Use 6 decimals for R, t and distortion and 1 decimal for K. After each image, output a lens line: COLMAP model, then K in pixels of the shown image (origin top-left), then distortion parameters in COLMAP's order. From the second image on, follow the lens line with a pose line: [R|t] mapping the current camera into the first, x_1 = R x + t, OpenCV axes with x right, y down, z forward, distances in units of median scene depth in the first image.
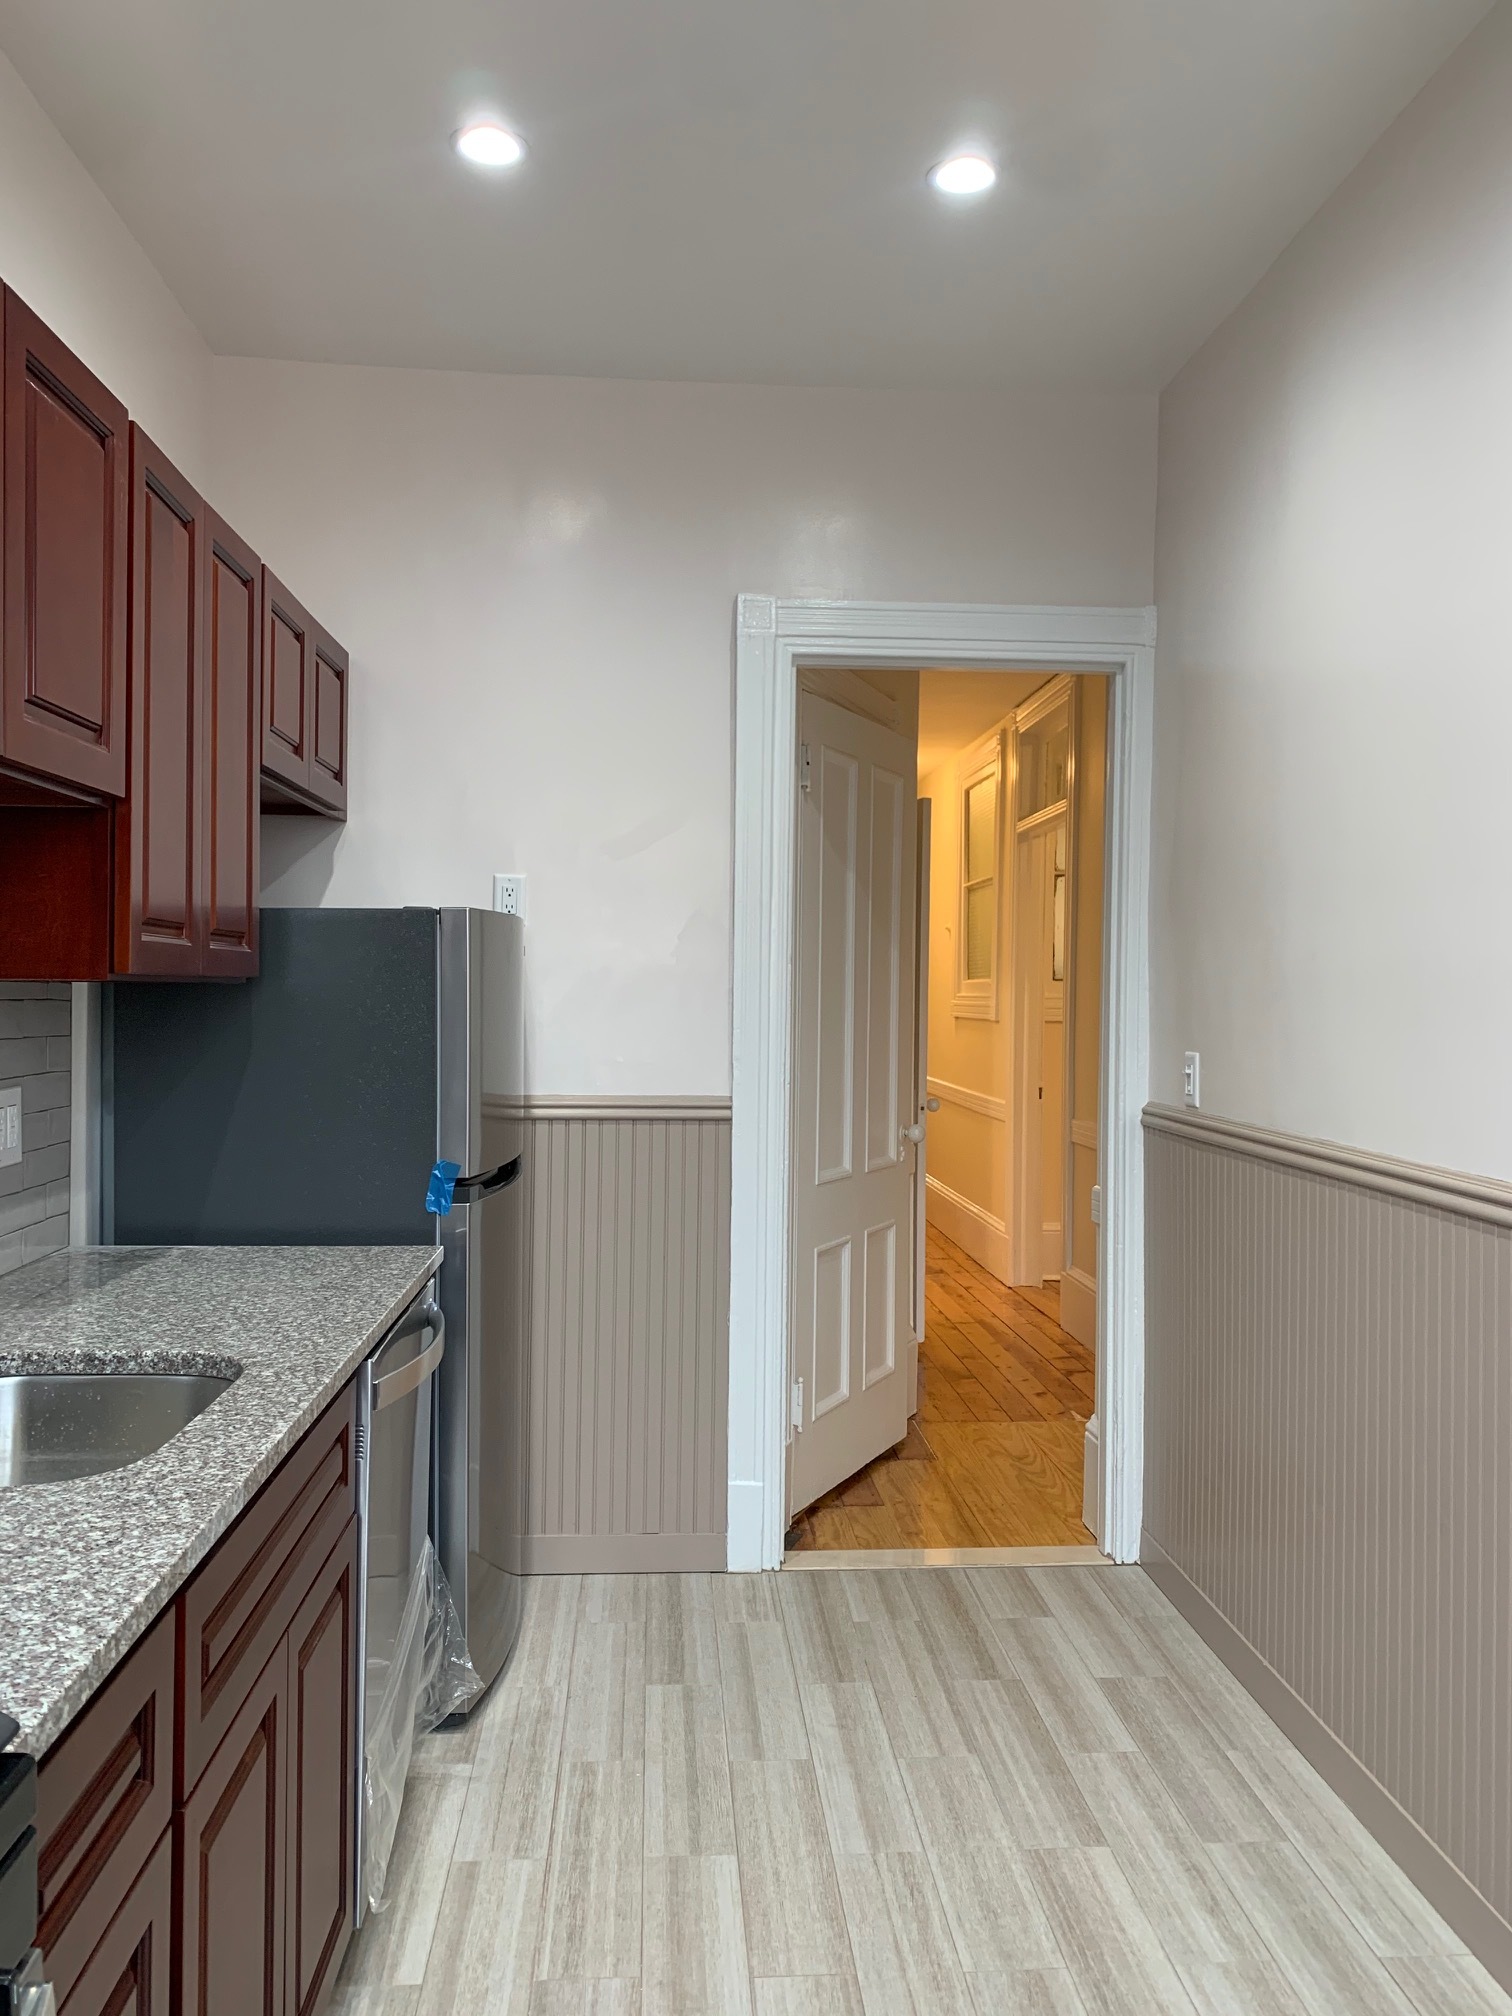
lens RADIAL K [[1536.6, 0, 757.2], [0, 1536.6, 1003.2], [0, 0, 1]] dist [0.029679, -0.056865]
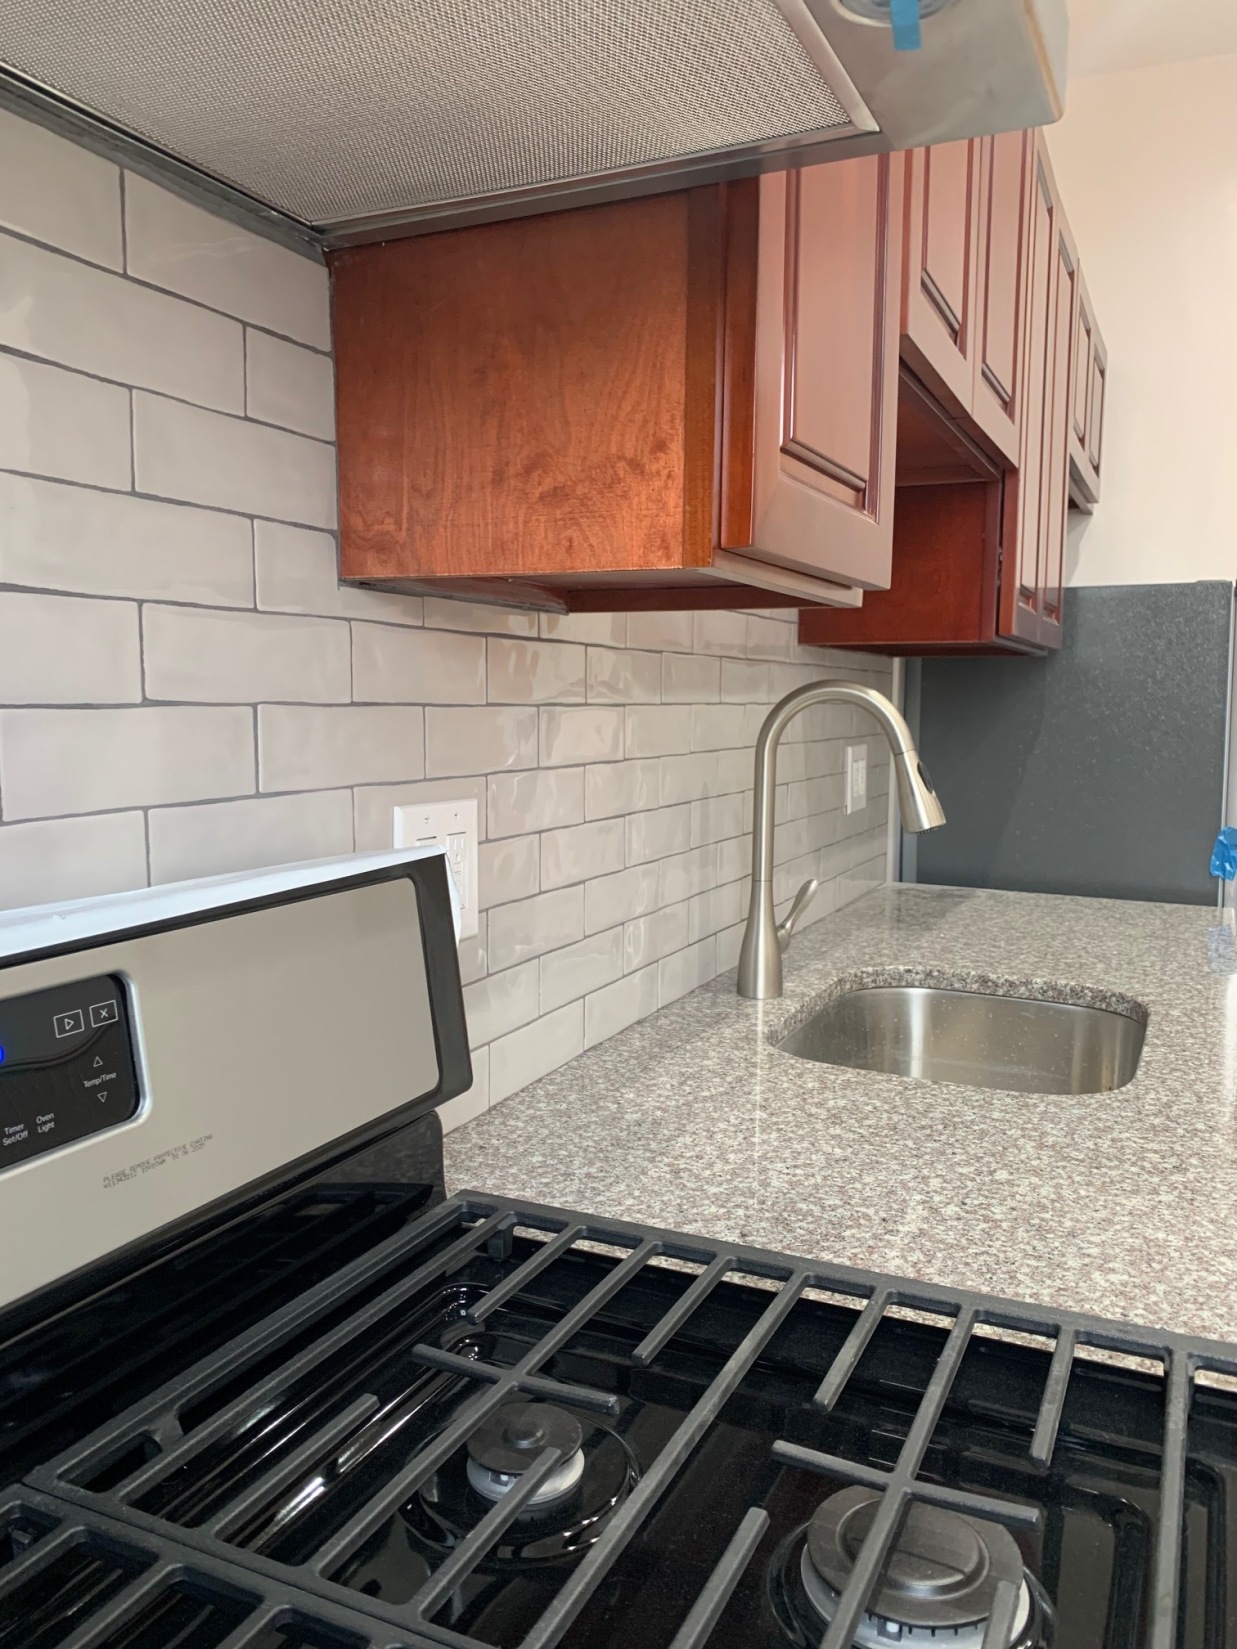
lens RADIAL K [[1256.9, 0, 616.1], [0, 1256.9, 829.4], [0, 0, 1]] dist [0.029679, -0.056865]
pose [[0.877759, 0.051982, -0.476274, -0.312463], [-0.006293, 0.995262, 0.097028, 0.045550], [0.479061, -0.082170, 0.873927, 0.107304]]
